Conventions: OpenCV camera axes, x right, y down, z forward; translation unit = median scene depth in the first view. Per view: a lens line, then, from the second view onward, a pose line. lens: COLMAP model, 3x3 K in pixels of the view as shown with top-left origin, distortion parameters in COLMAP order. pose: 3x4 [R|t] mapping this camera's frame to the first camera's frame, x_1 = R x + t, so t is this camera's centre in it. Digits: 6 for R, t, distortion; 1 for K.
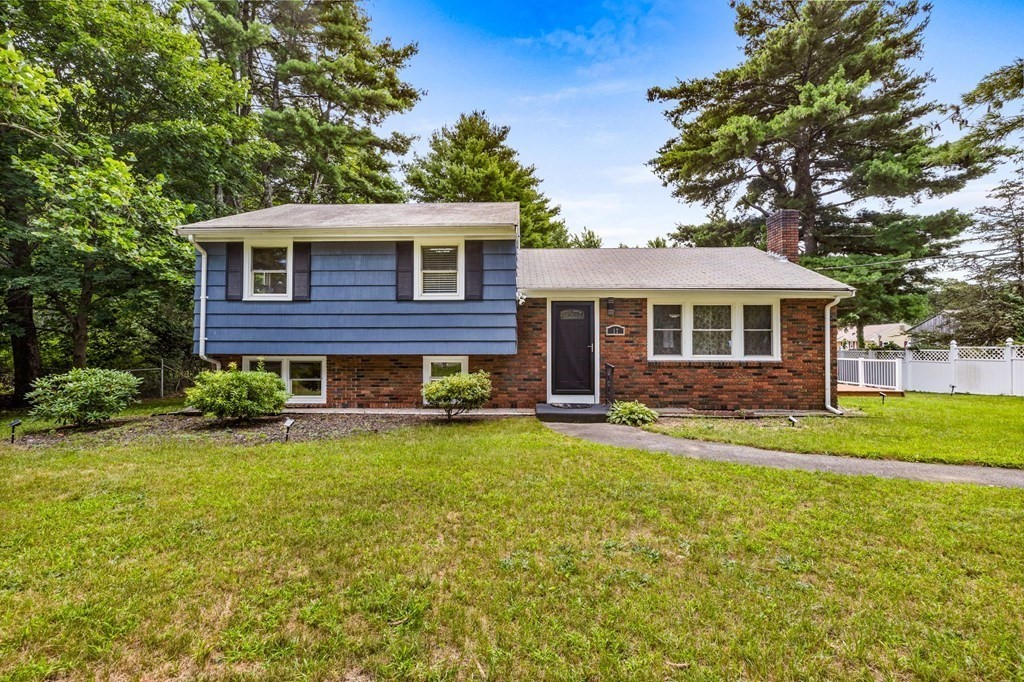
lens RADIAL K [[460.7, 0, 509.7], [0, 460.7, 340.9], [0, 0, 1]] dist [-0.004709, 0.000056]
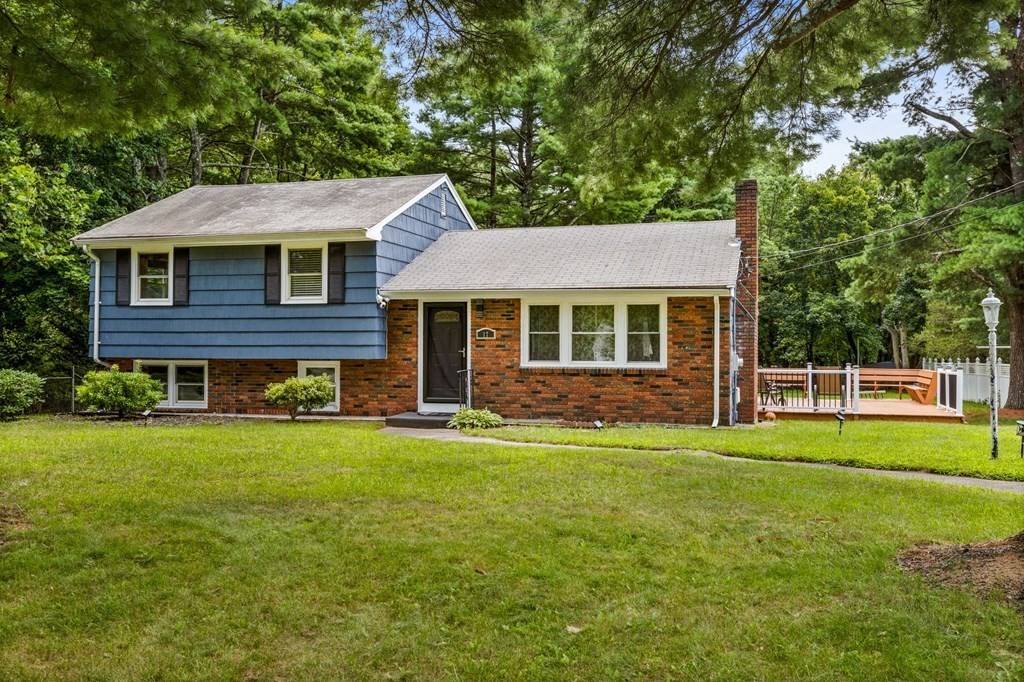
lens RADIAL K [[989.3, 0, 512.6], [0, 989.3, 349.1], [0, 0, 1]] dist [0.008204, 0.014350]
pose [[0.968611, 0.002153, -0.248572, 0.778496], [-0.000296, 0.999972, 0.007511, -0.007310], [0.248581, -0.007201, 0.968584, -0.910252]]
